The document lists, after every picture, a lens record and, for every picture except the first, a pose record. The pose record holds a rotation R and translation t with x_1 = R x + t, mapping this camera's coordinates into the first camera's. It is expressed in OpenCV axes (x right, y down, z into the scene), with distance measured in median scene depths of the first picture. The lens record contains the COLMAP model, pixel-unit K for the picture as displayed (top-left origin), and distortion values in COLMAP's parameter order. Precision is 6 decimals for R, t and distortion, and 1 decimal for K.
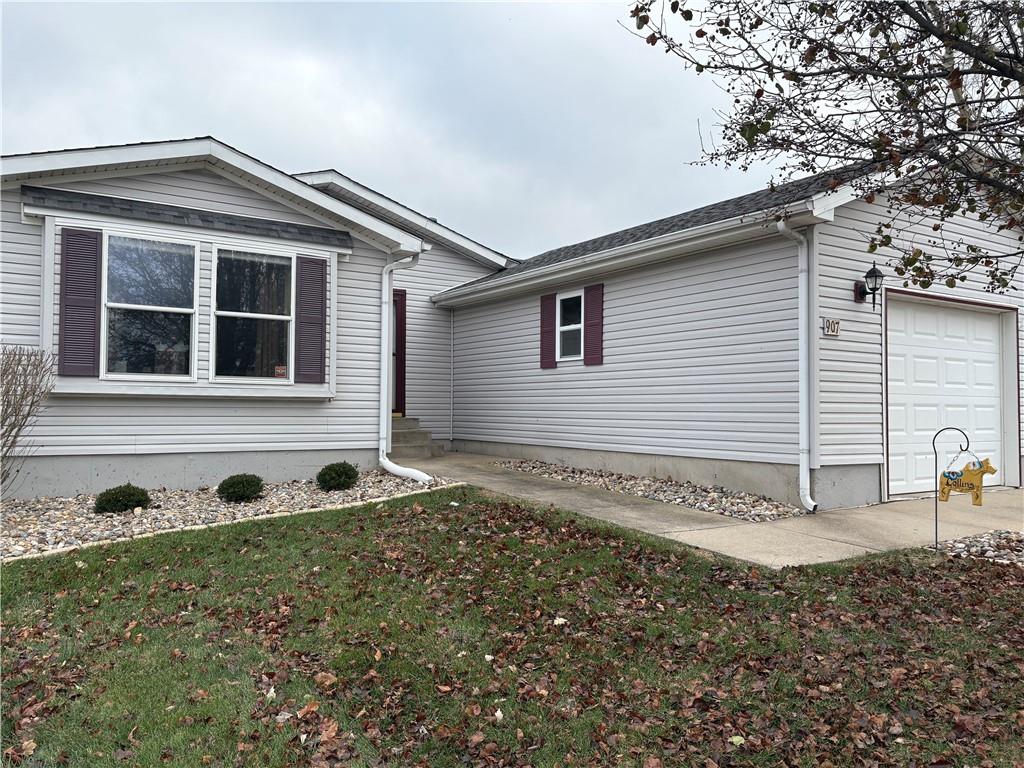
lens RADIAL K [[766.8, 0, 518.9], [0, 766.8, 389.2], [0, 0, 1]] dist [0.019953, -0.026927]
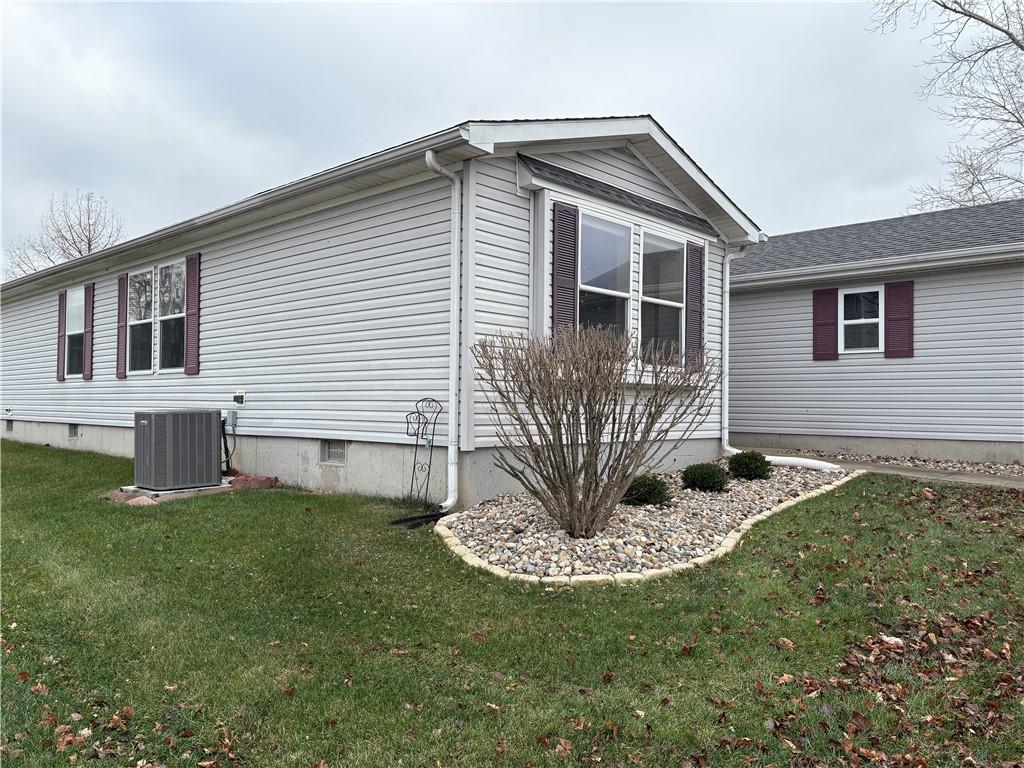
lens RADIAL K [[766.8, 0, 511.5], [0, 766.8, 379.7], [0, 0, 1]] dist [0.019953, -0.026927]
pose [[0.975447, 0.006932, 0.220125, -0.707990], [-0.006455, 0.999975, -0.002889, 0.006003], [-0.220140, 0.001397, 0.975467, 0.091621]]
